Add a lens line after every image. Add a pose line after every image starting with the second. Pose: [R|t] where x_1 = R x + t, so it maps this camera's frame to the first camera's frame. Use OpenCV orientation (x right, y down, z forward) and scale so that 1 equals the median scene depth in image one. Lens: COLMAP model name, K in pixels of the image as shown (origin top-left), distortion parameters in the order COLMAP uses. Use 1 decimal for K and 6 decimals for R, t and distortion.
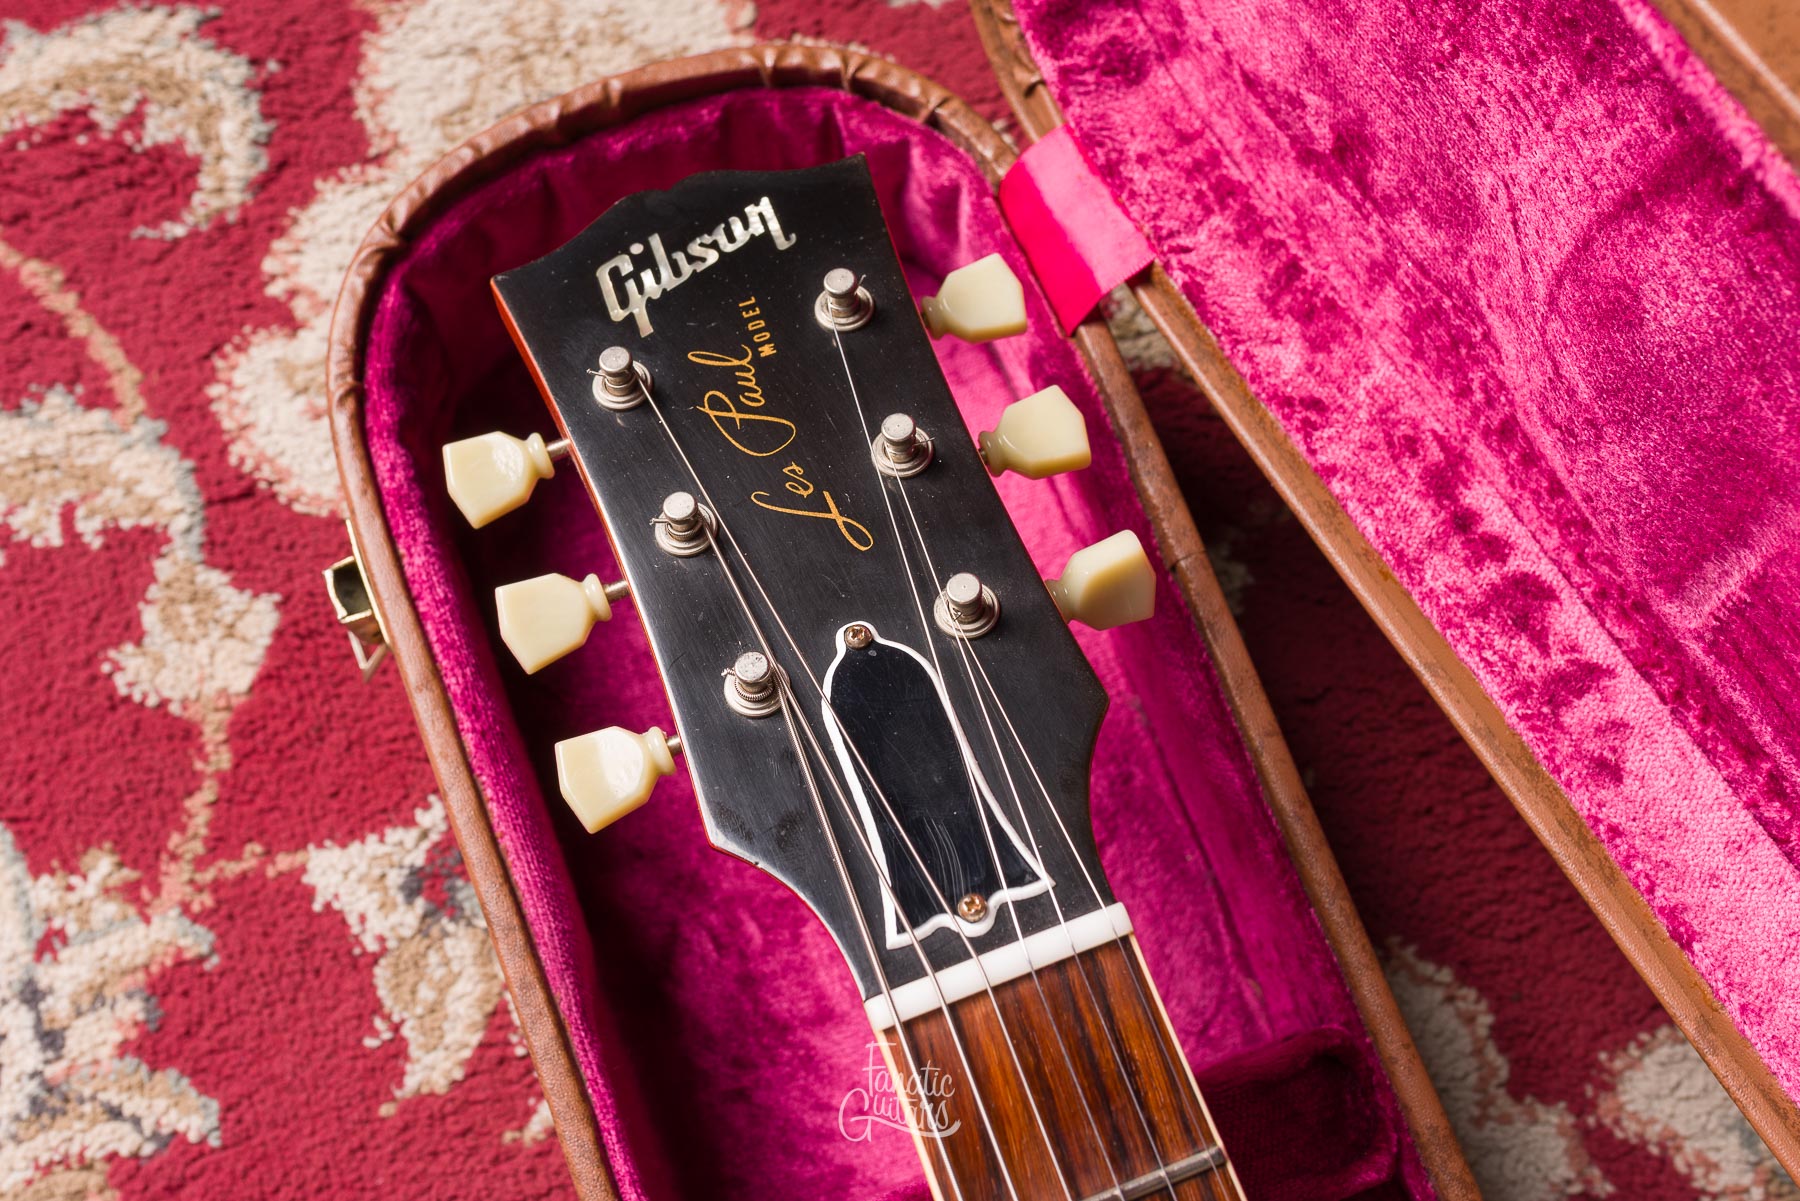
lens RADIAL K [[2080.6, 0, 862.7], [0, 2080.6, 500.4], [0, 0, 1]] dist [0.003539, -0.001071]
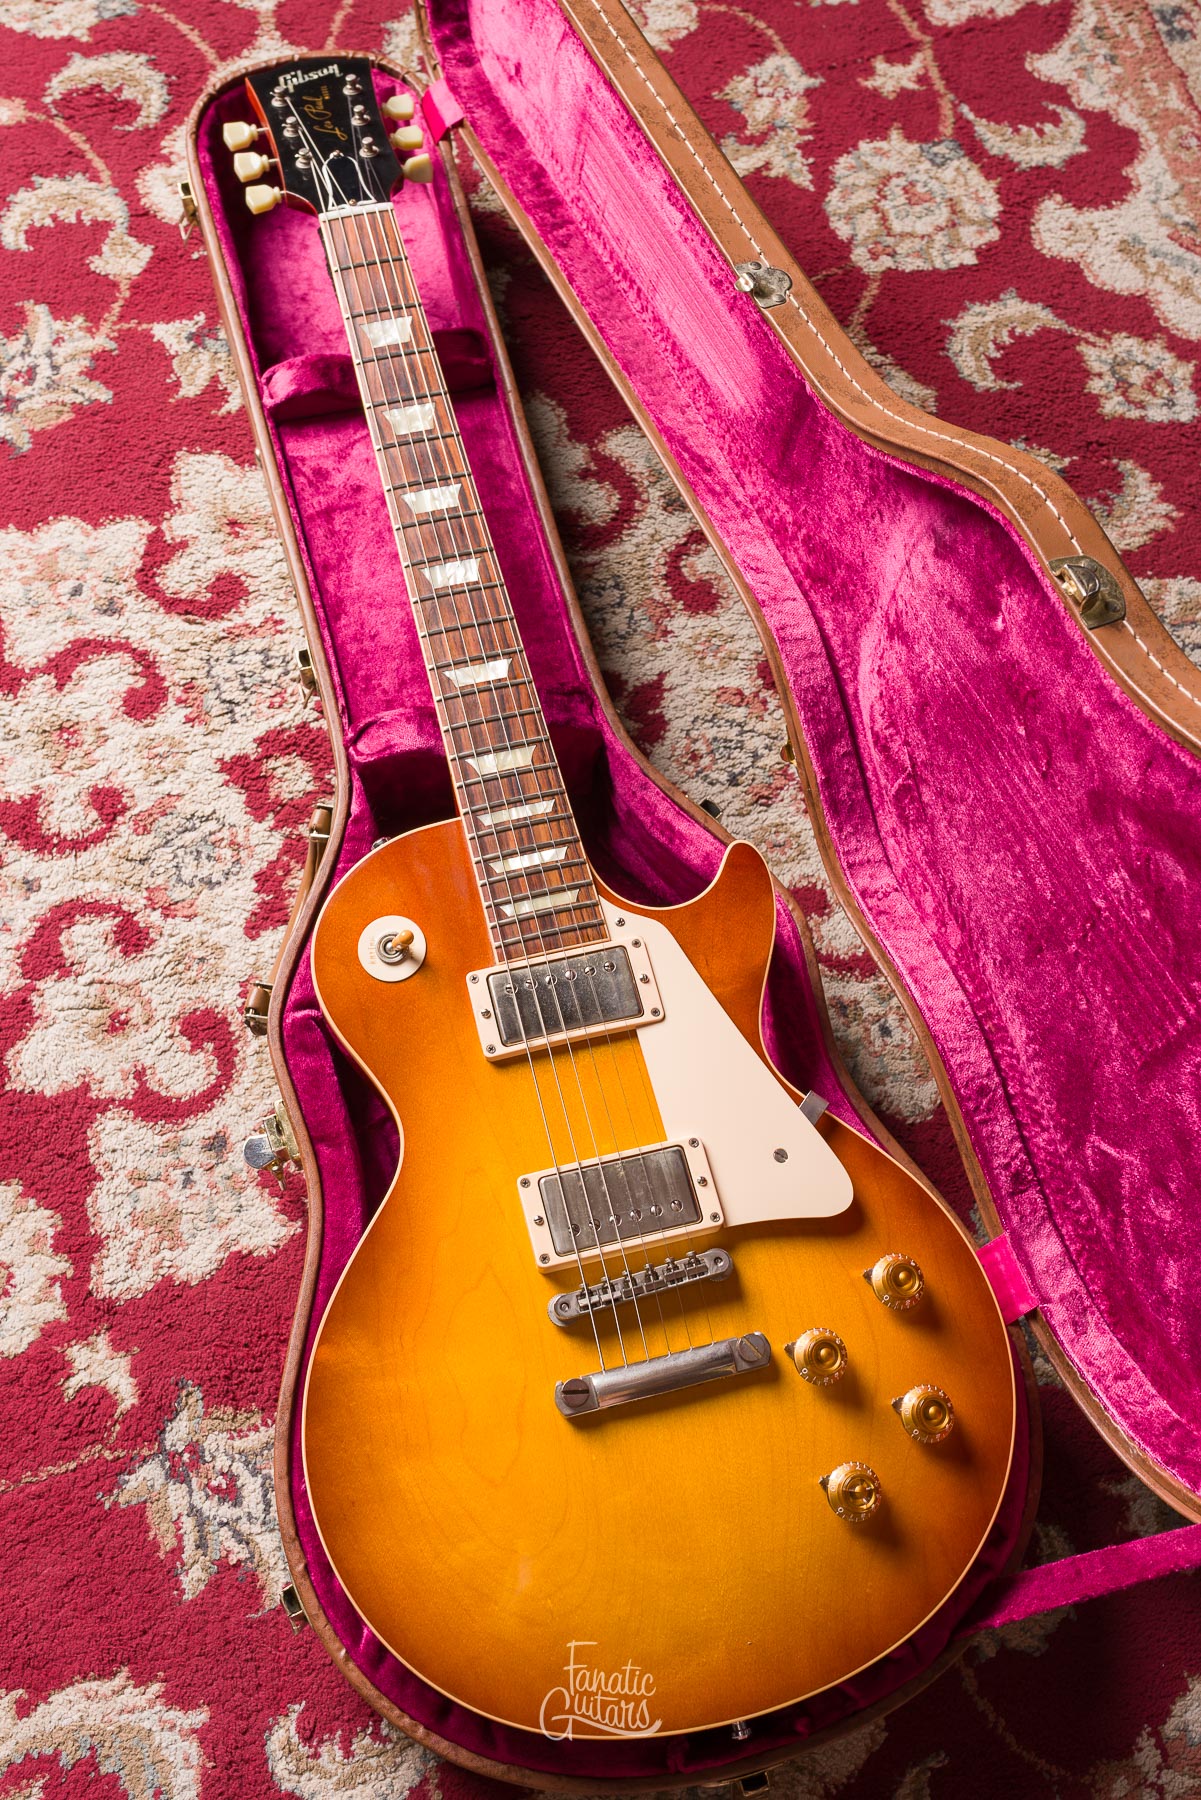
lens RADIAL K [[1954.3, 0, 573.6], [0, 1954.3, 878.5], [0, 0, 1]] dist [-0.005779, -0.005200]
pose [[0.993360, 0.114828, -0.007091, 0.393648], [-0.115016, 0.989786, -0.084236, 1.063386], [-0.002654, 0.084492, 0.996421, -1.536804]]
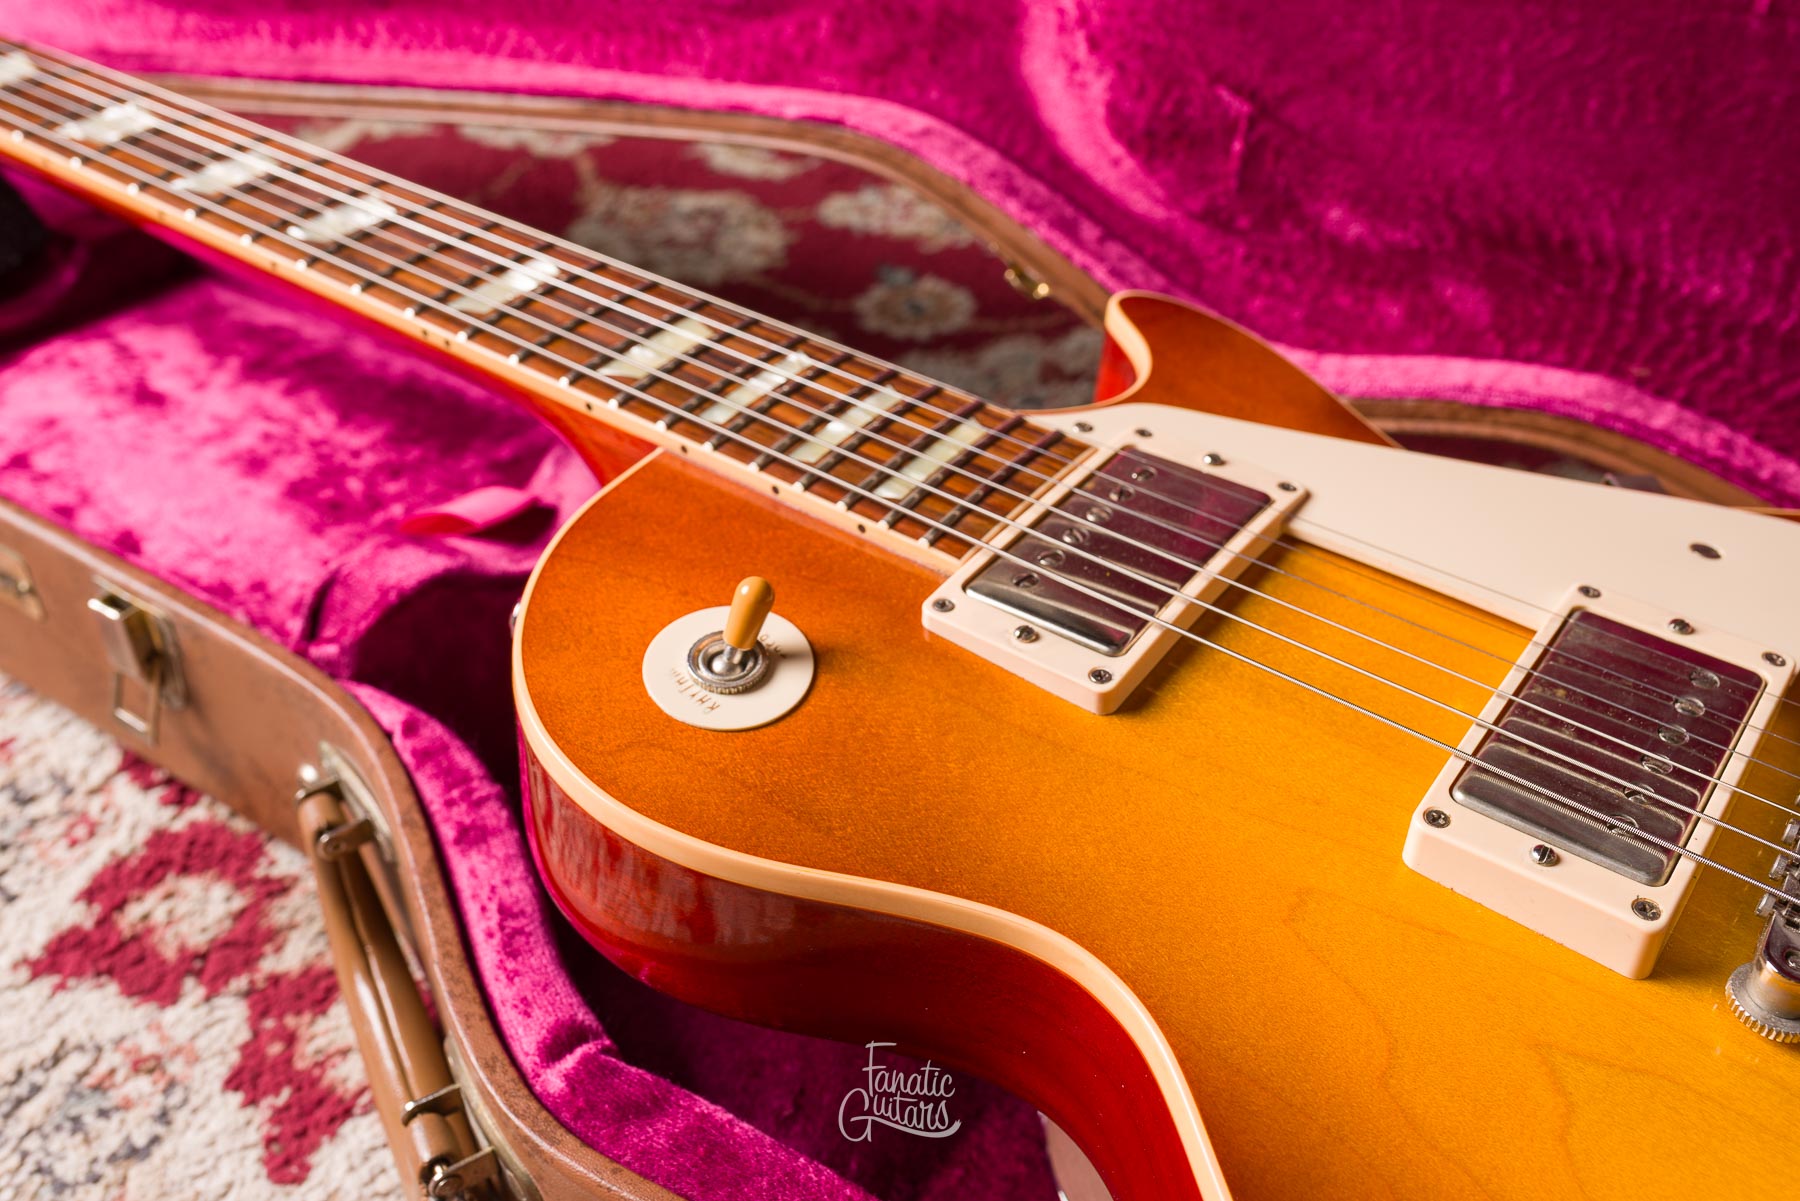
lens RADIAL K [[1798.5, 0, 900.0], [0, 1798.5, 600.5], [0, 0, 1]] dist [0.004896, -0.003088]
pose [[0.826609, -0.328996, 0.456595, -0.050422], [0.528282, 0.733291, -0.428023, 1.311492], [-0.193999, 0.595018, 0.779947, -0.194175]]
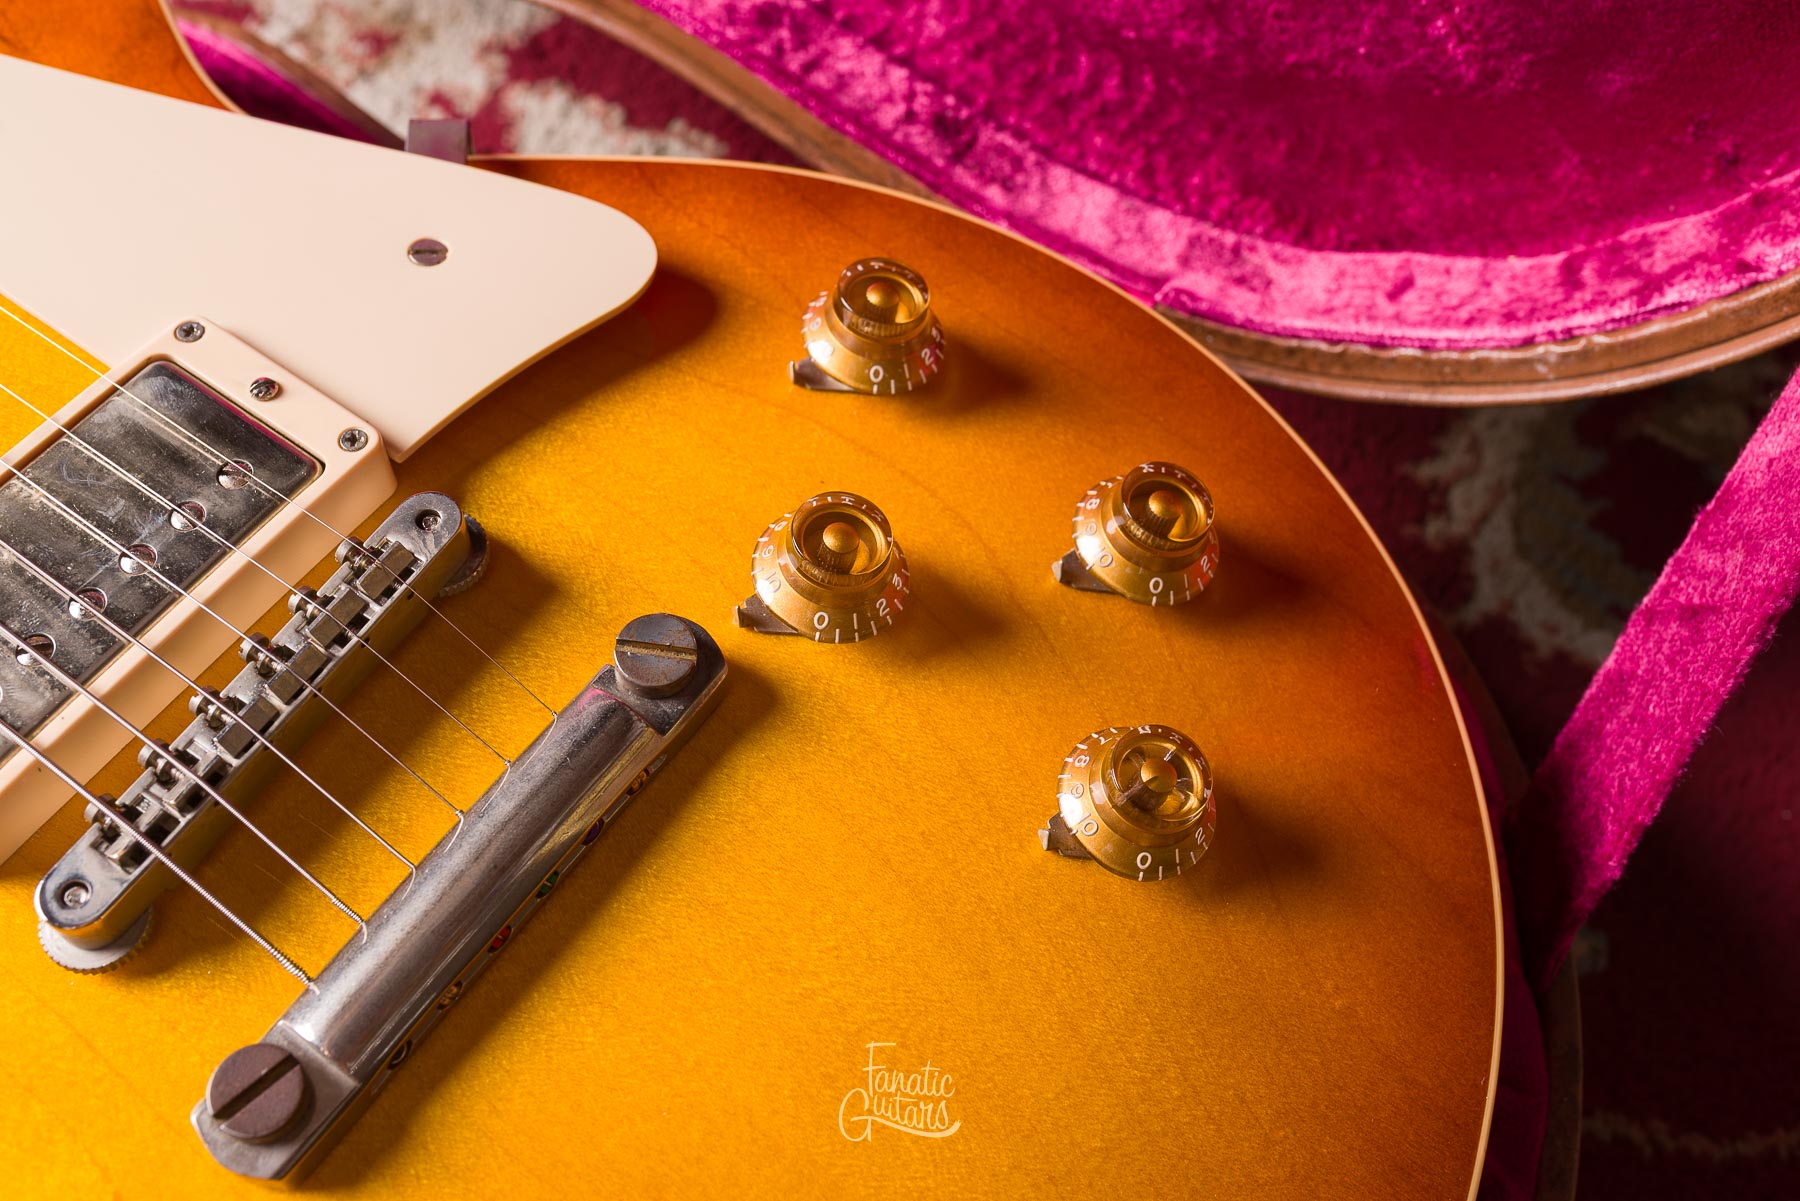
lens RADIAL K [[1813.1, 0, 900.0], [0, 1813.1, 600.5], [0, 0, 1]] dist [-0.001505, 0.008649]
pose [[0.827038, -0.467092, 0.312783, 0.487781], [0.522224, 0.844330, -0.119953, 1.411137], [-0.208063, 0.262549, 0.942220, -0.263640]]
